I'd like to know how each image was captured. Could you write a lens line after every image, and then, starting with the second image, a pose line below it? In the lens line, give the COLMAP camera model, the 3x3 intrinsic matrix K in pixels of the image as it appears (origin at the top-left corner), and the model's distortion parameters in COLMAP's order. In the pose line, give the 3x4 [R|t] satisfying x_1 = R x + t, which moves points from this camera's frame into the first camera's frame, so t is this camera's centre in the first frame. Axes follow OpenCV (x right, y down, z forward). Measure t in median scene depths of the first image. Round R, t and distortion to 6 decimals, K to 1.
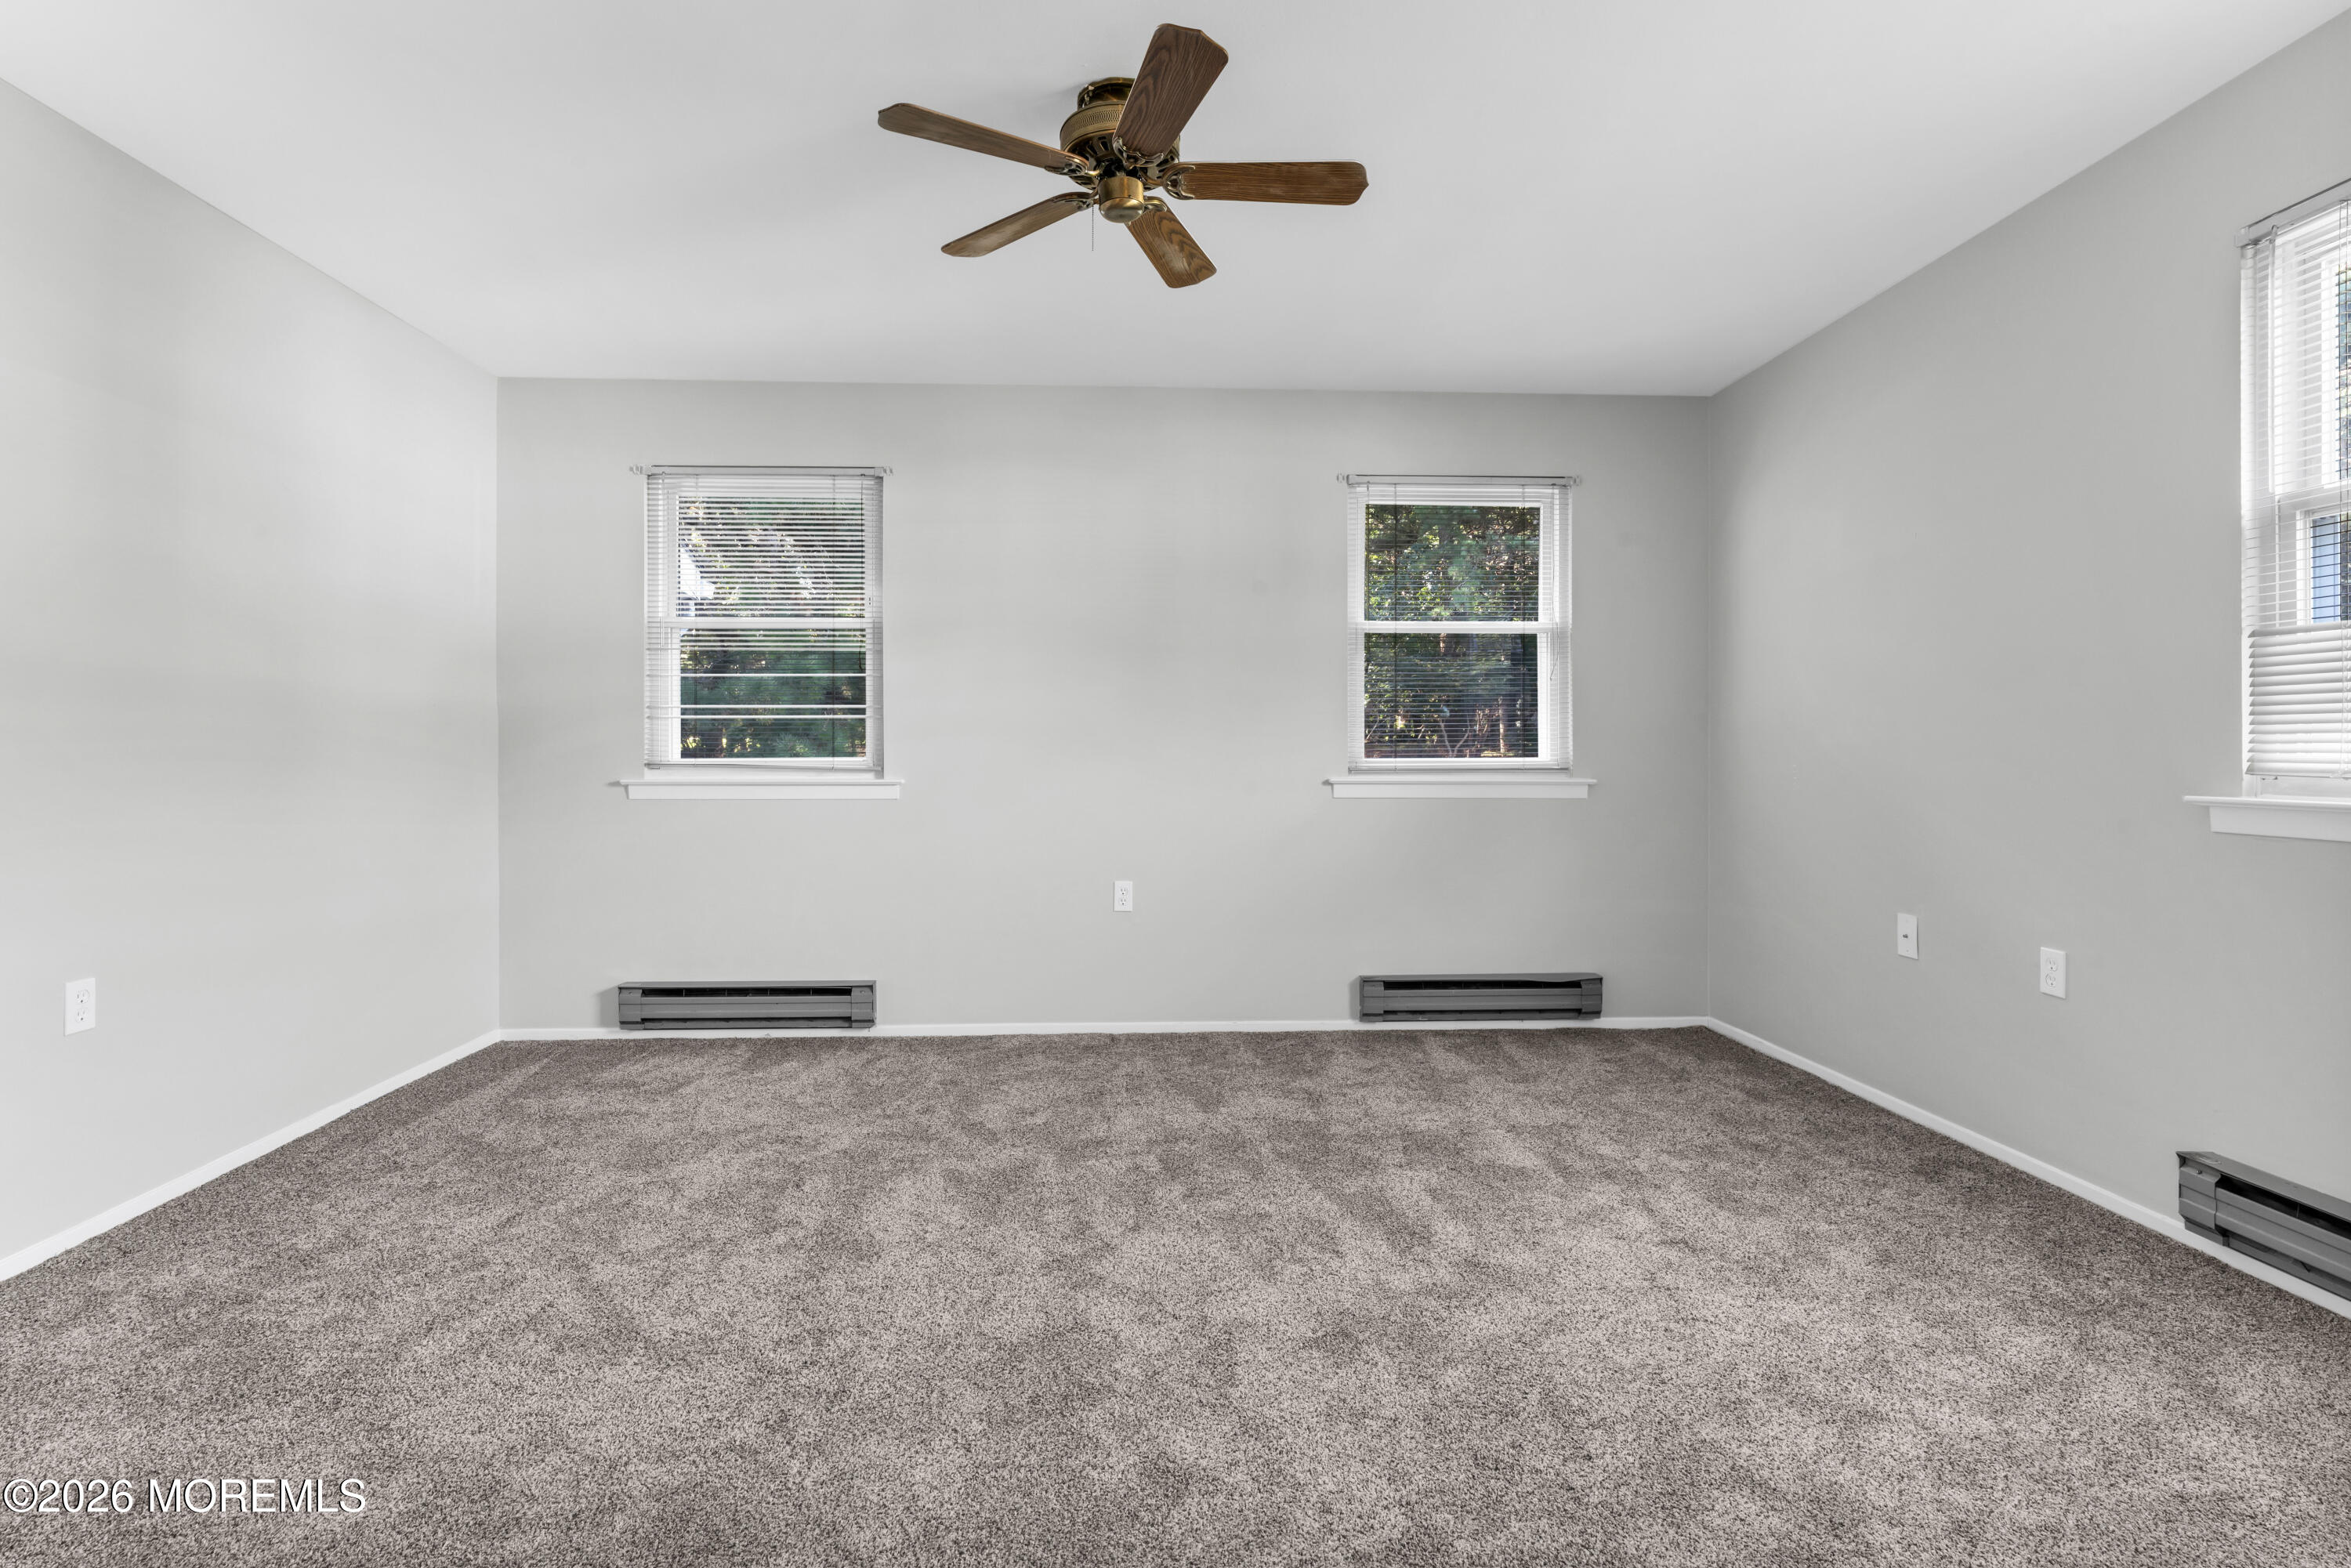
lens RADIAL K [[1097.3, 0, 1171.6], [0, 1097.3, 749.0], [0, 0, 1]] dist [-0.000036, -0.000205]
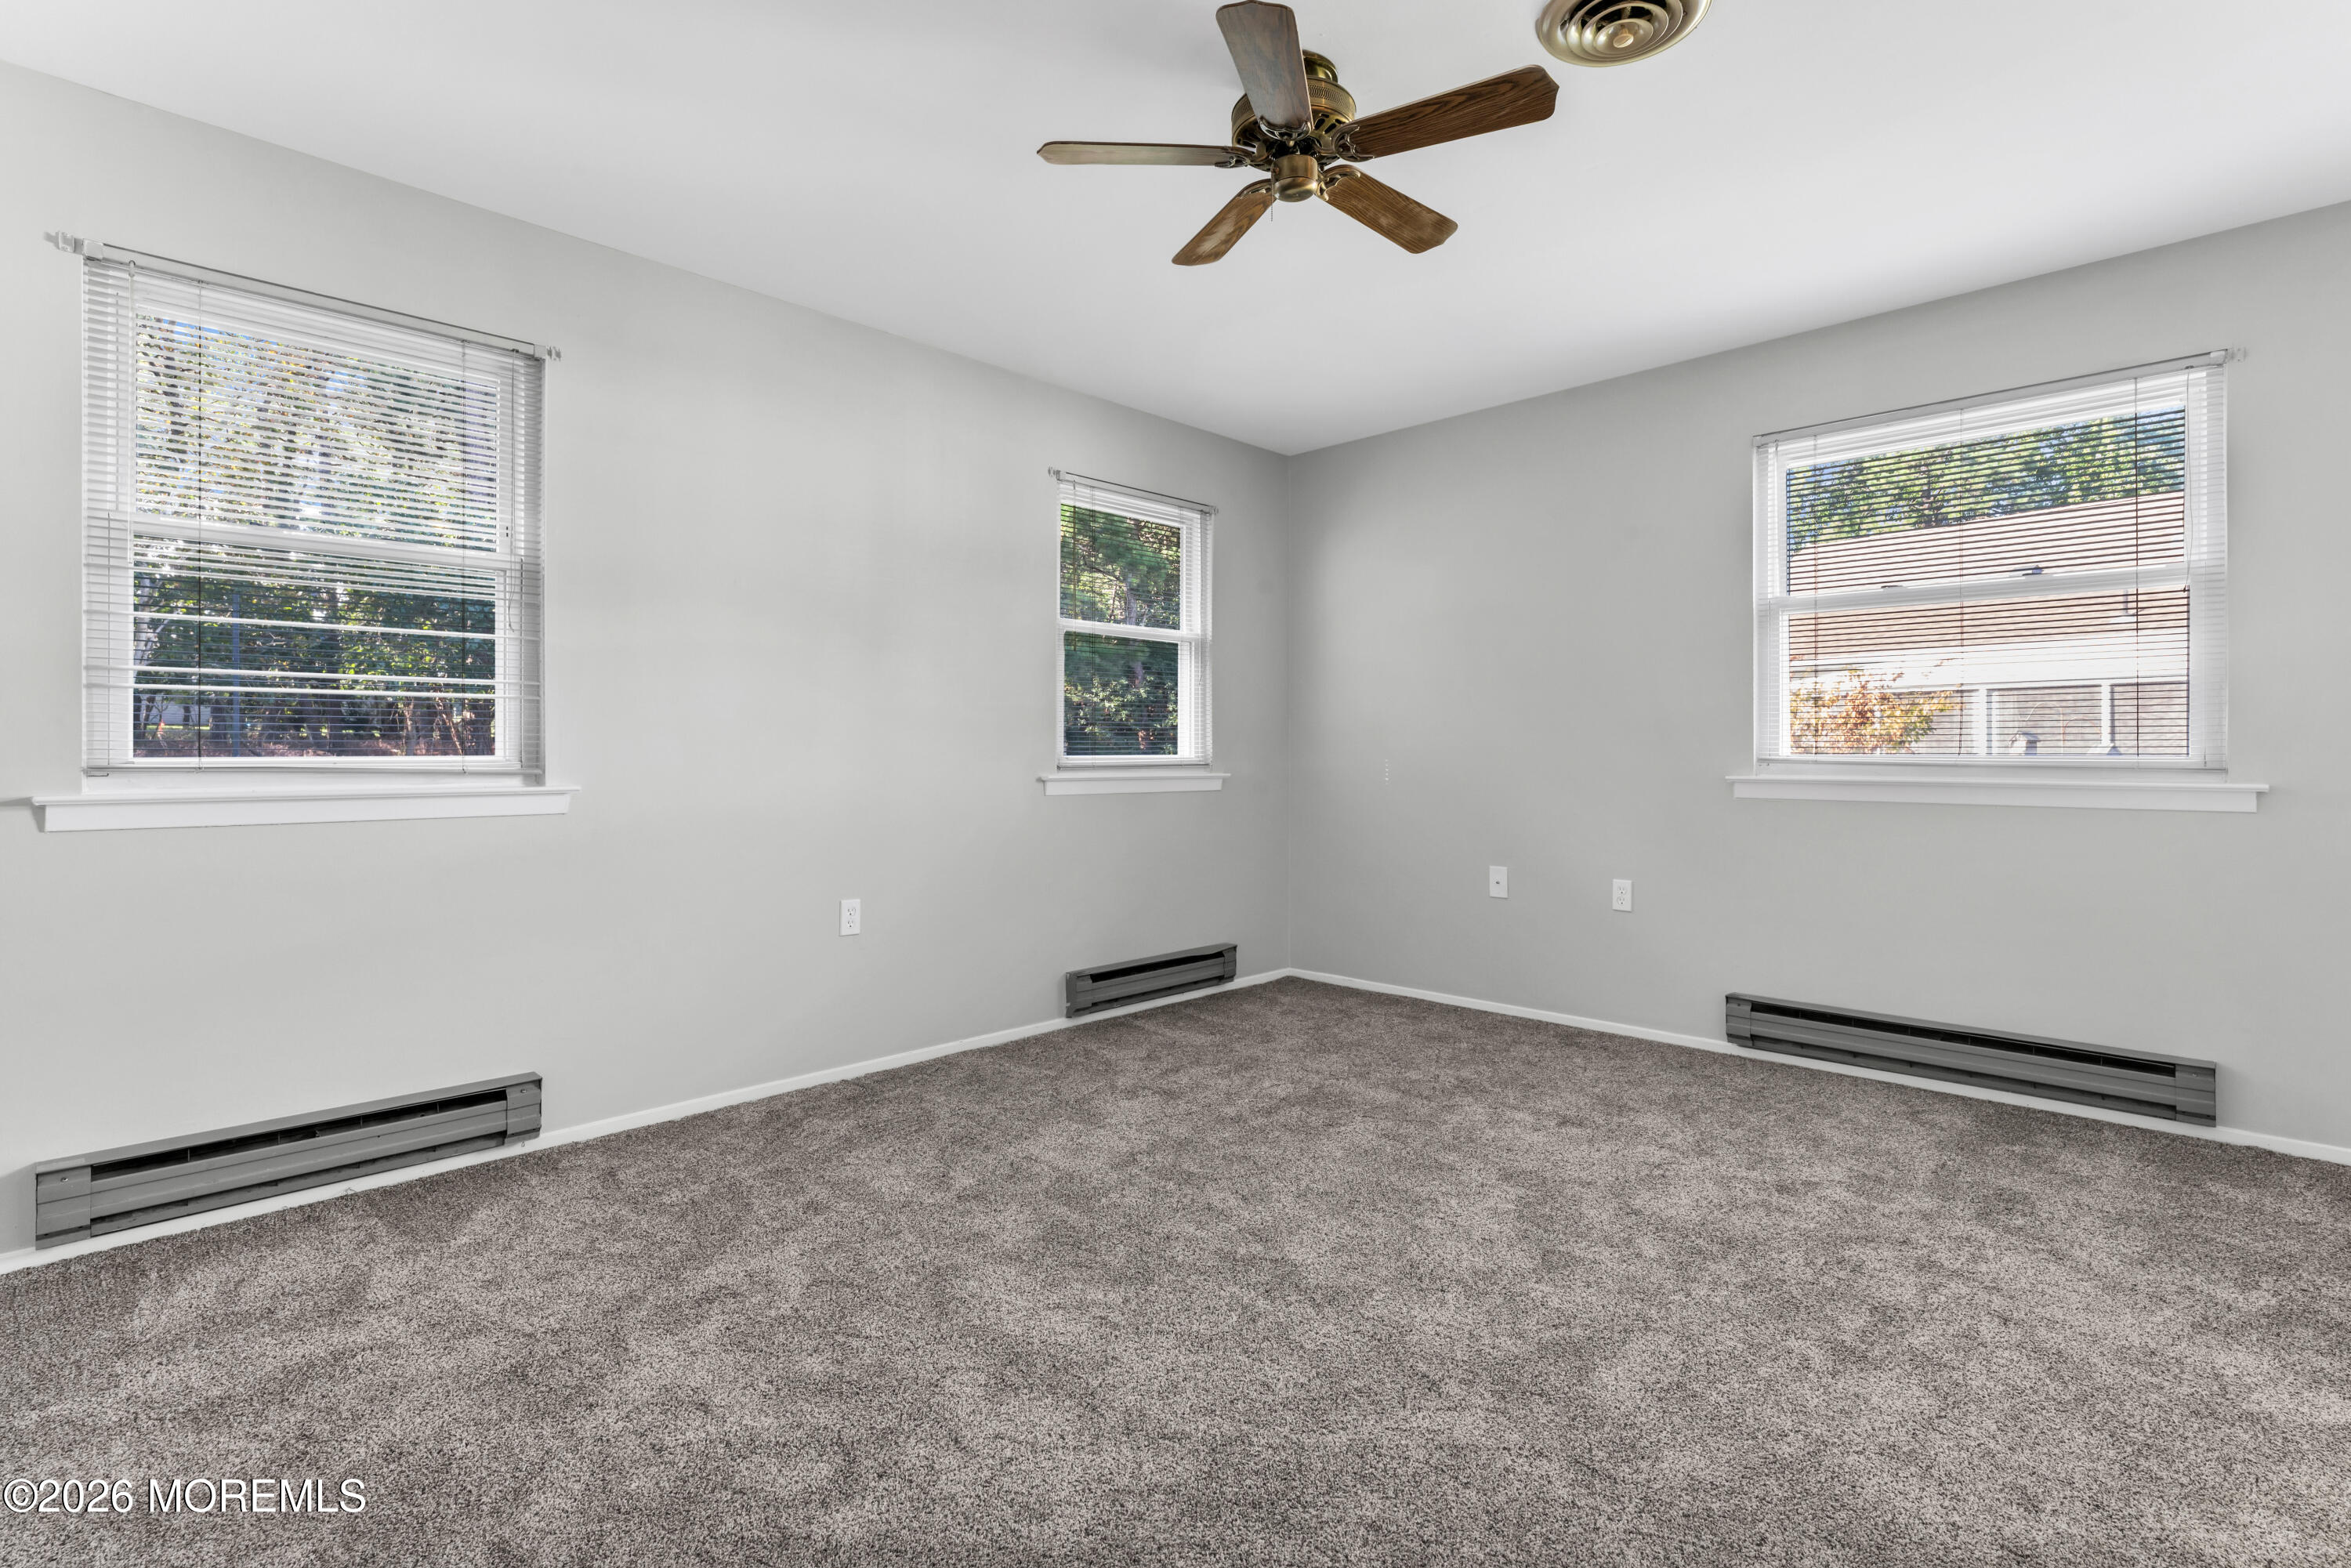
lens RADIAL K [[1097.3, 0, 1171.6], [0, 1097.3, 749.0], [0, 0, 1]] dist [-0.000036, -0.000205]
pose [[0.735259, 0.001652, 0.677785, -0.449205], [-0.002426, 0.999997, 0.000195, 0.002311], [-0.677782, -0.001788, 0.735260, 0.205704]]
